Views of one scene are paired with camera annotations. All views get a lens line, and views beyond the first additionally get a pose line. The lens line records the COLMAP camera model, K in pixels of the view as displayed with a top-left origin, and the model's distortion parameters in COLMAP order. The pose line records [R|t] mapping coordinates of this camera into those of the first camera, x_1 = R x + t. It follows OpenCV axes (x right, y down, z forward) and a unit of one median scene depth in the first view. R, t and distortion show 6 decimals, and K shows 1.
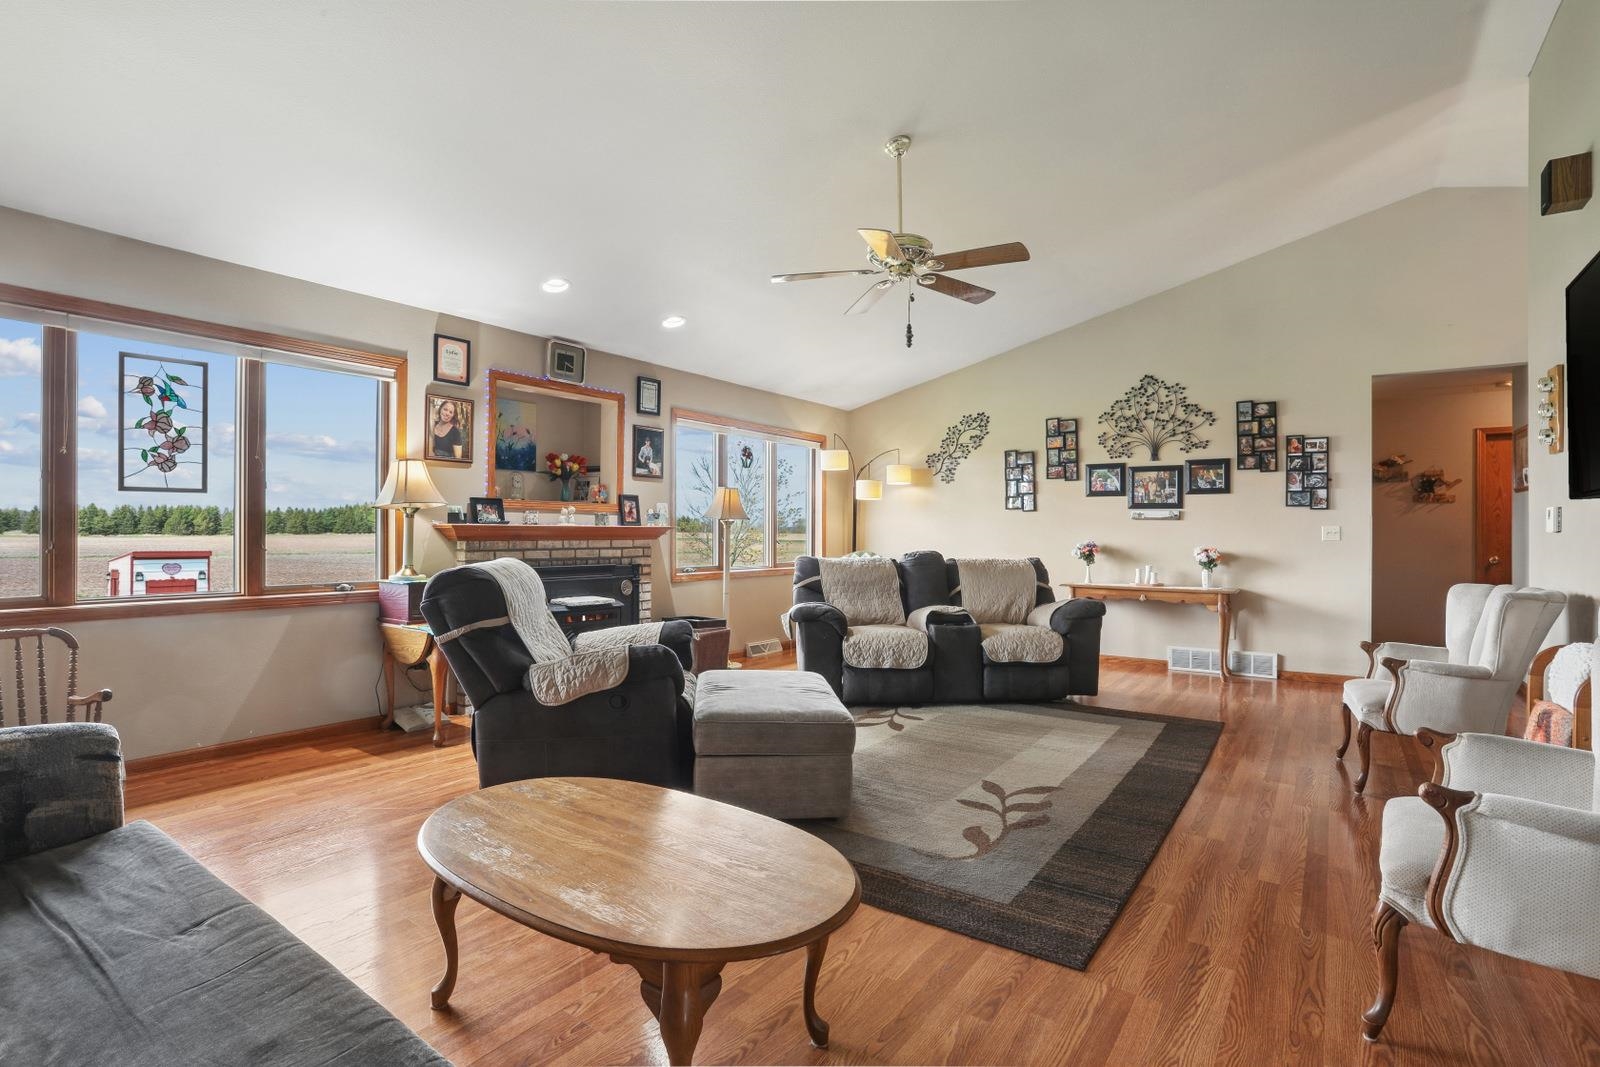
lens RADIAL K [[771.7, 0, 798.9], [0, 771.7, 526.2], [0, 0, 1]] dist [-0.061760, 0.031388]
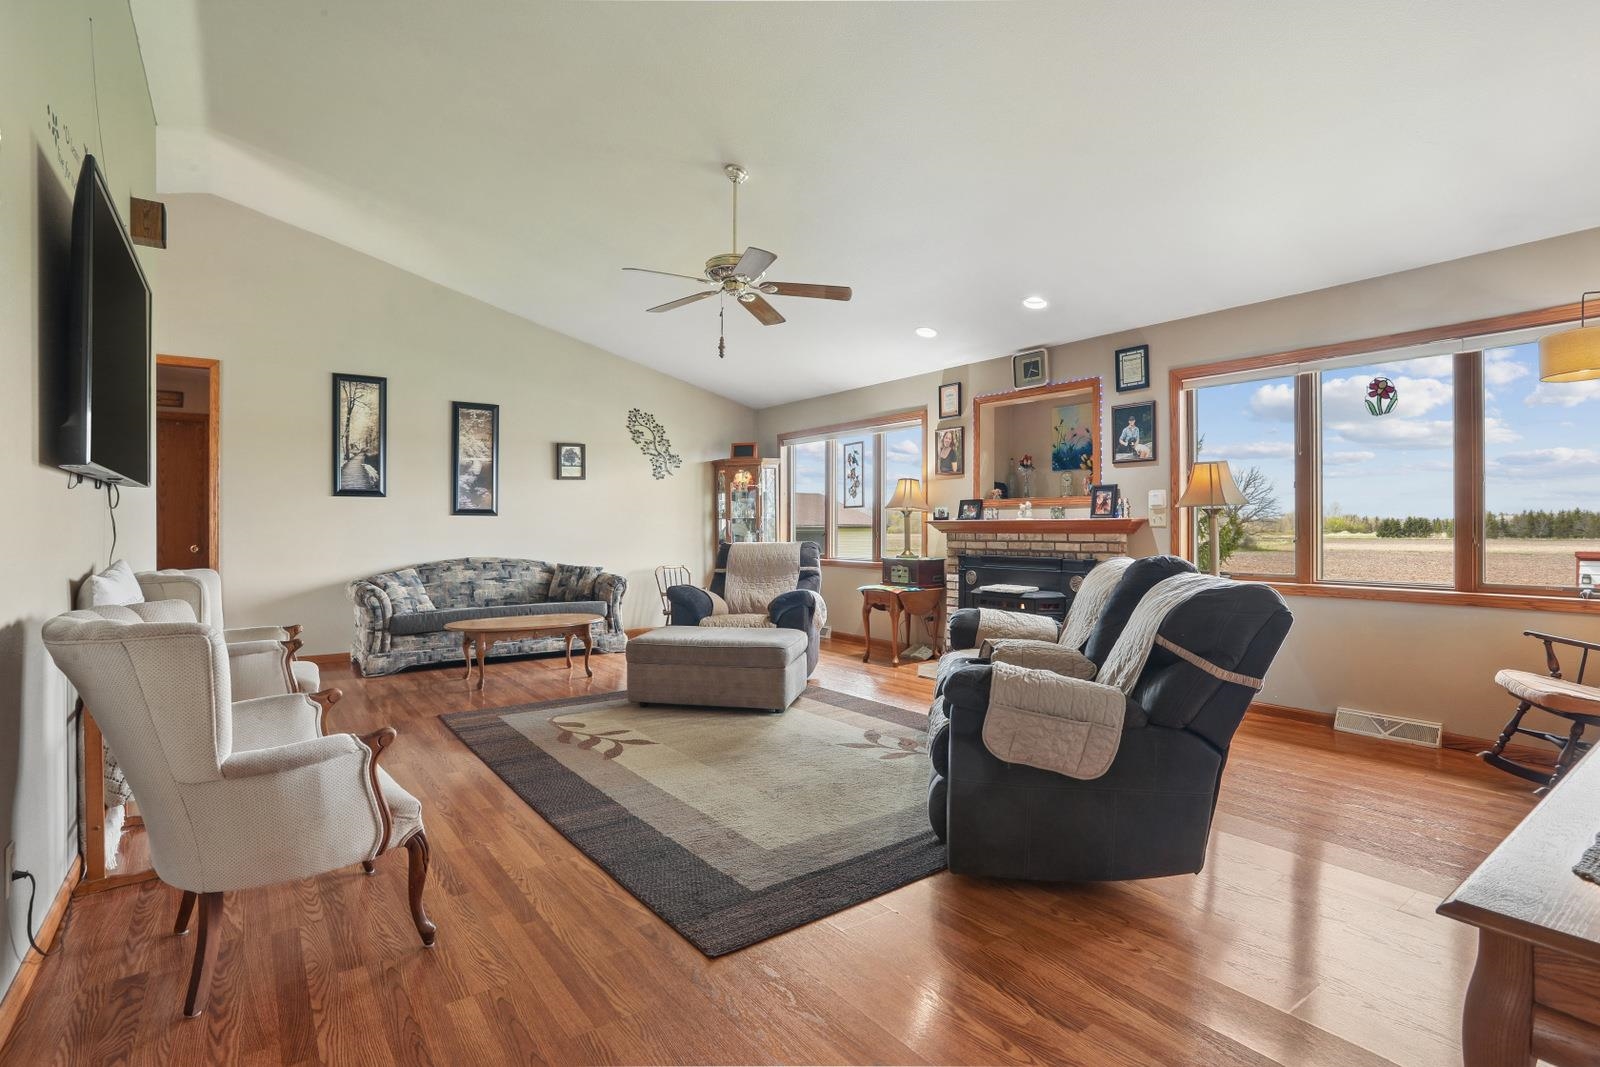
lens RADIAL K [[771.7, 0, 798.9], [0, 771.7, 526.2], [0, 0, 1]] dist [-0.061760, 0.031388]
pose [[-0.301641, -0.007989, -0.953388, 0.821603], [0.005001, 0.999938, -0.009961, 0.017109], [0.953408, -0.007773, -0.301583, 1.007499]]
